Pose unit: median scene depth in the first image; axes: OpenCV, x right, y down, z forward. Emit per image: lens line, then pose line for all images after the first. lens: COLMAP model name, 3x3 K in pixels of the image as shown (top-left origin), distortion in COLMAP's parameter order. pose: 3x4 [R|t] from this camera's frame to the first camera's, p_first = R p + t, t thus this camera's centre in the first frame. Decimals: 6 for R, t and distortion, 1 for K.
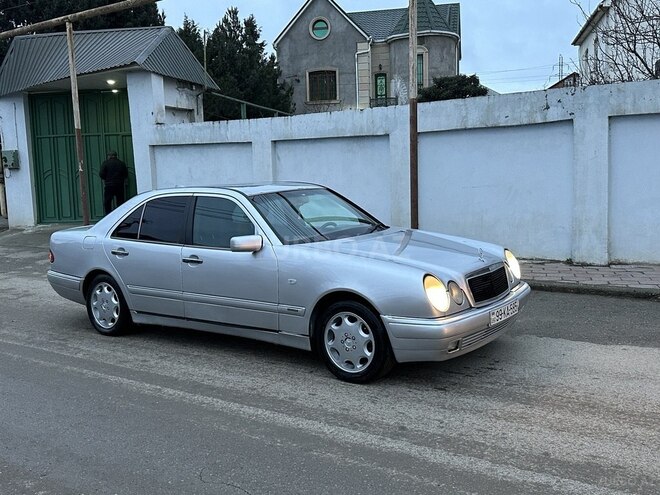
lens RADIAL K [[676.8, 0, 330.6], [0, 676.8, 245.9], [0, 0, 1]] dist [0.069397, 0.000000]
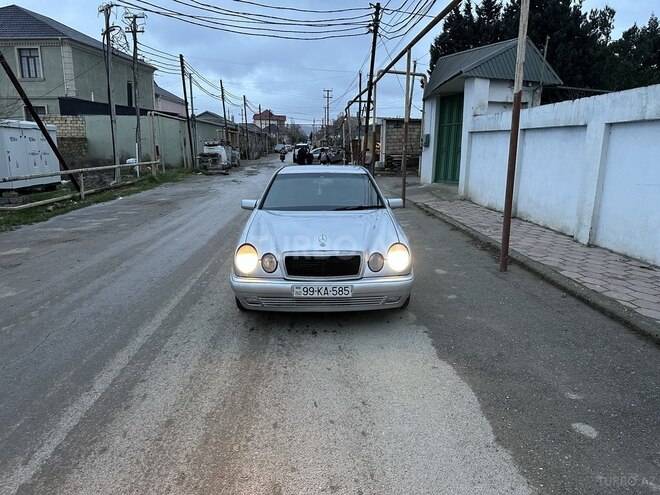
lens RADIAL K [[459.6, 0, 330.3], [0, 459.6, 245.9], [0, 0, 1]] dist [0.061194, -0.075777]
pose [[0.601531, 0.202807, -0.772677, 0.616674], [-0.118277, 0.979187, 0.164932, -0.079893], [0.790045, -0.007822, 0.612999, 0.375692]]
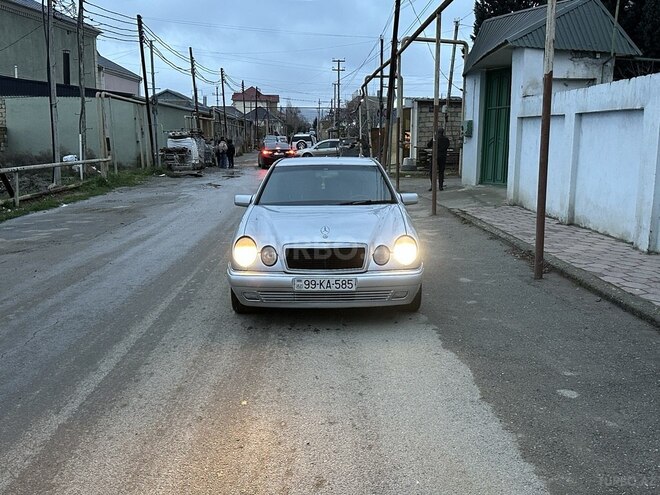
lens RADIAL K [[676.8, 0, 331.0], [0, 676.8, 249.7], [0, 0, 1]] dist [0.069397, 0.000000]
pose [[0.587235, 0.162881, -0.792859, 0.815020], [-0.114733, 0.986403, 0.117664, -0.065387], [0.801244, 0.021871, 0.597939, 0.242488]]
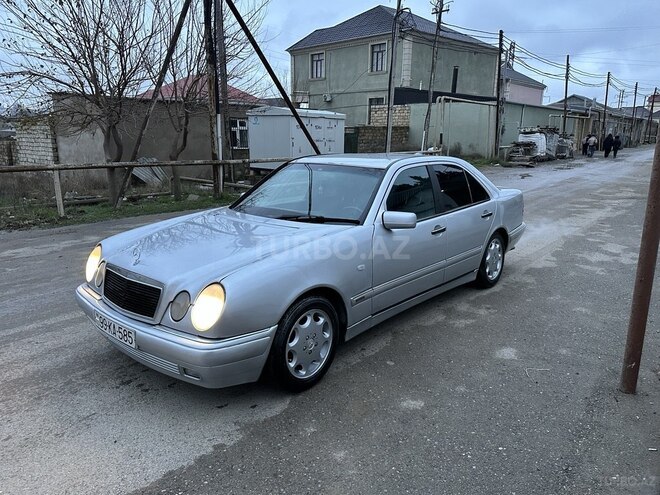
lens RADIAL K [[480.5, 0, 328.8], [0, 480.5, 248.7], [0, 0, 1]] dist [0.046841, -0.051724]
pose [[-0.092005, 0.263399, -0.960290, 0.549996], [-0.124153, 0.953820, 0.273520, -0.133479], [0.987988, 0.144388, -0.055054, 0.912549]]
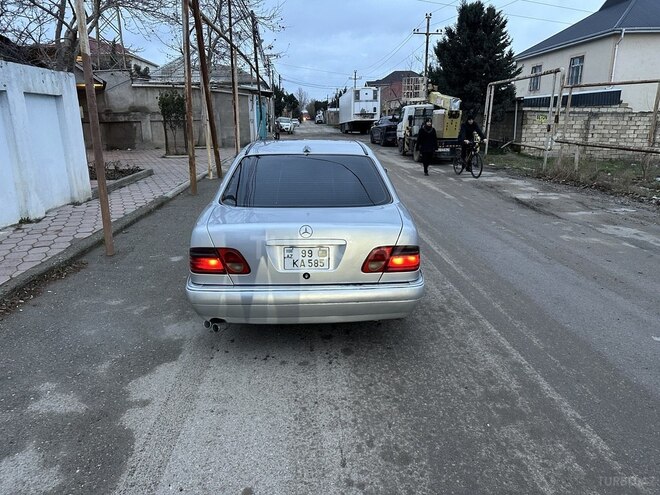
lens RADIAL K [[459.6, 0, 331.6], [0, 459.6, 242.6], [0, 0, 1]] dist [0.061194, -0.075777]
pose [[-0.618890, -0.165495, 0.767845, -0.696660], [0.121395, 0.945654, 0.301664, -0.142533], [-0.776040, 0.279909, -0.565166, 1.319759]]
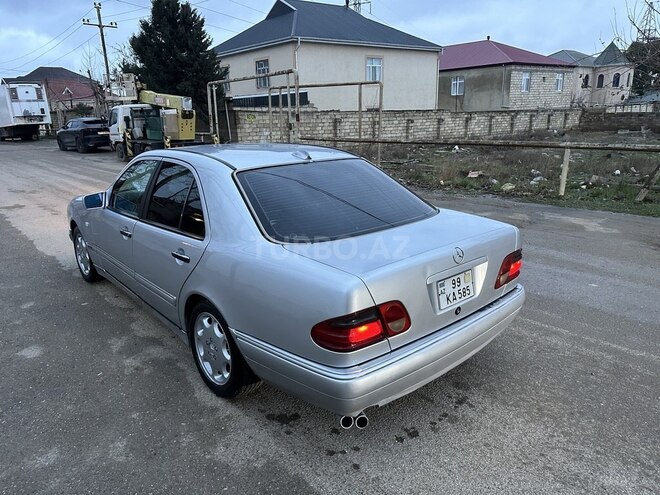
lens RADIAL K [[459.6, 0, 328.6], [0, 459.6, 250.5], [0, 0, 1]] dist [0.061194, -0.075777]
pose [[-0.971505, -0.003051, 0.237001, -0.348842], [0.090941, 0.918590, 0.384606, -0.166859], [-0.218880, 0.395200, -0.892137, 1.410749]]
